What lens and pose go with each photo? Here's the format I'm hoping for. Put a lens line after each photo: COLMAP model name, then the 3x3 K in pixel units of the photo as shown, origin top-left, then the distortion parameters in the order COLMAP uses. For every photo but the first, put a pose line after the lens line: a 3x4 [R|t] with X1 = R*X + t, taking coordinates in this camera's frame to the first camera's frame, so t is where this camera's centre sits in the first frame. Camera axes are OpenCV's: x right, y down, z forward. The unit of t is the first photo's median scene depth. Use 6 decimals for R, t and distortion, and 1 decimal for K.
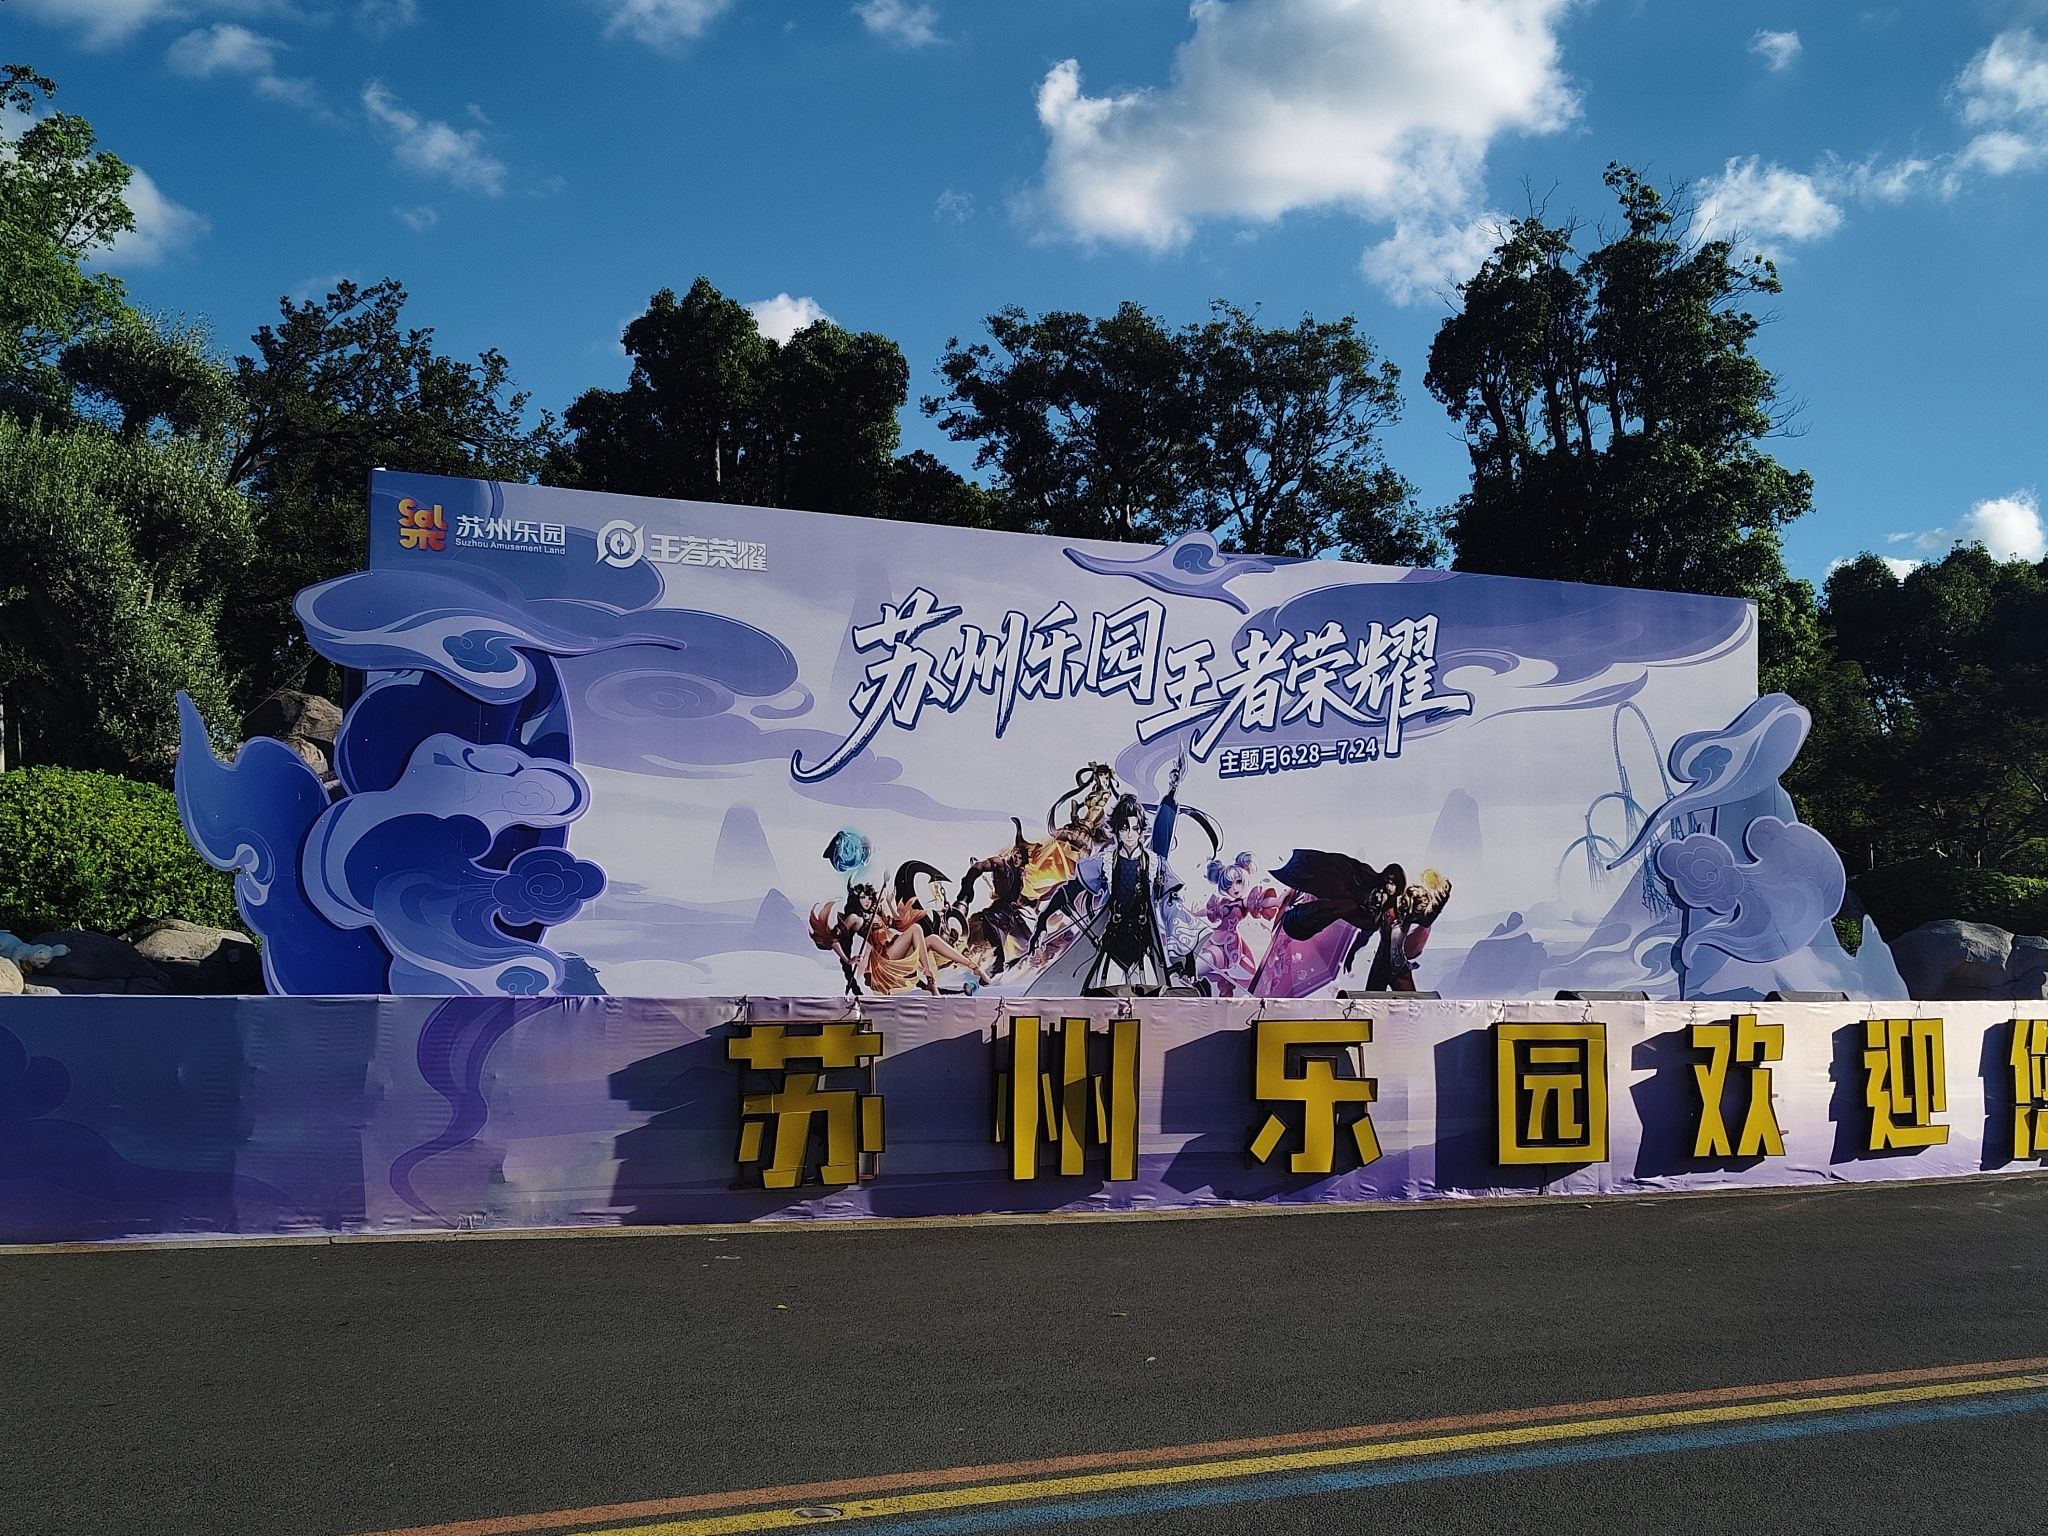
lens RADIAL K [[2318.2, 0, 1034.4], [0, 2318.2, 836.2], [0, 0, 1]] dist [0.081040, 0.000000]
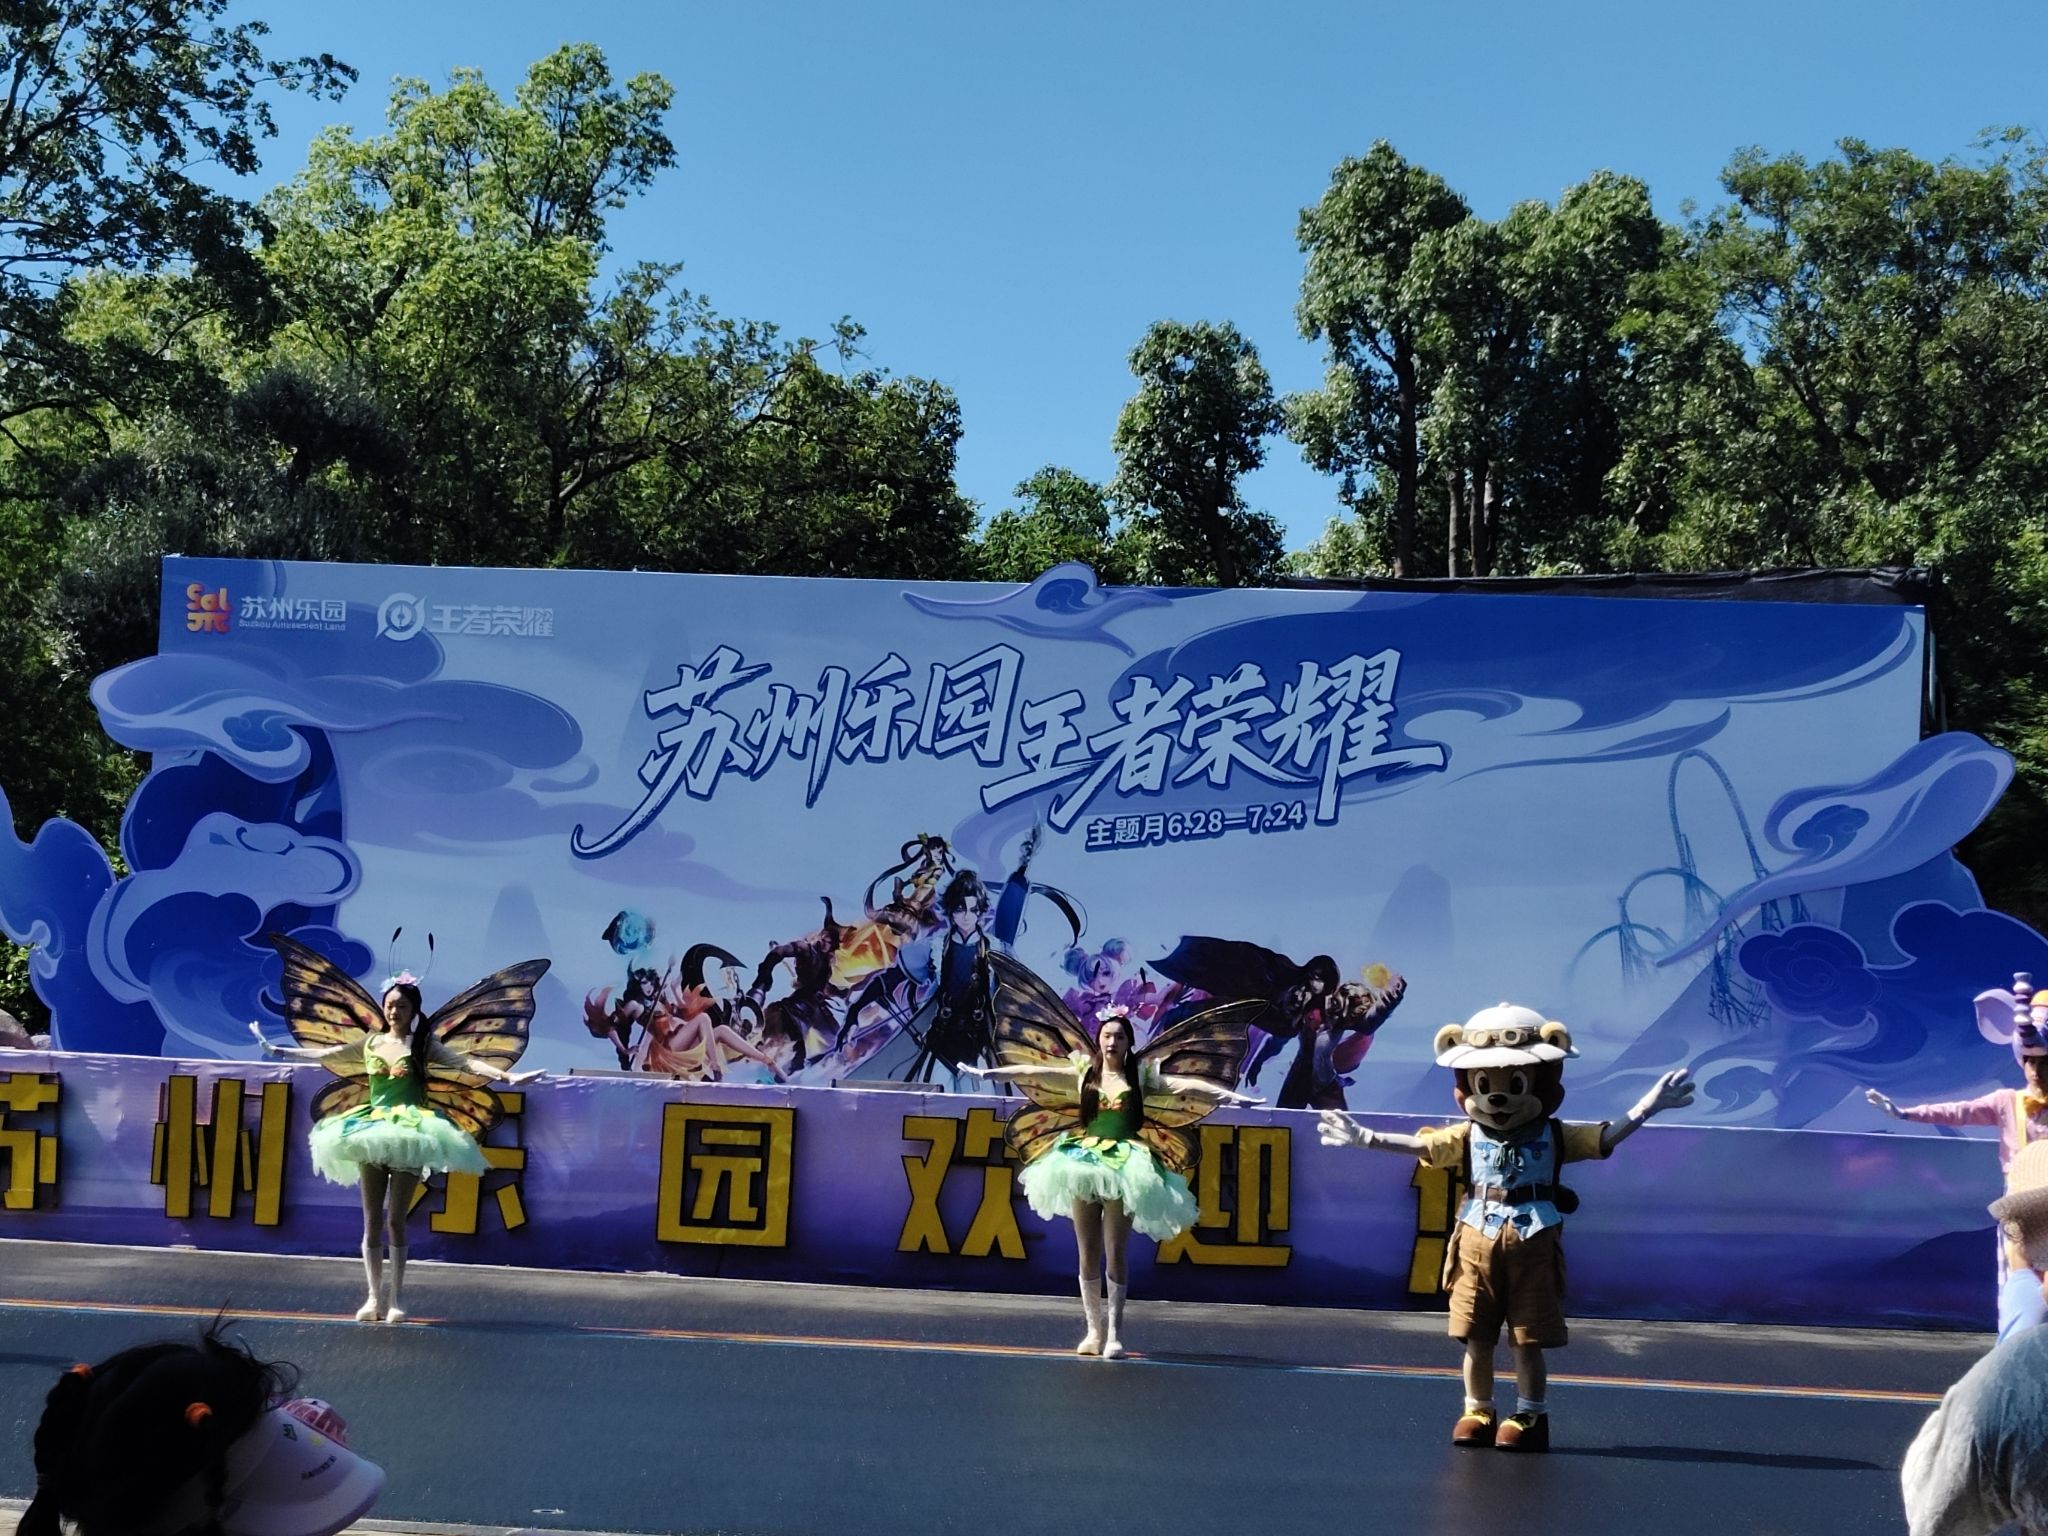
lens RADIAL K [[4365.9, 0, 1023.5], [0, 4365.9, 763.3], [0, 0, 1]] dist [0.219222, 0.000000]
pose [[0.840069, -0.011752, -0.542352, 0.974276], [-0.007373, 0.999426, -0.033076, -0.004405], [0.542429, 0.031785, 0.839500, -0.378311]]
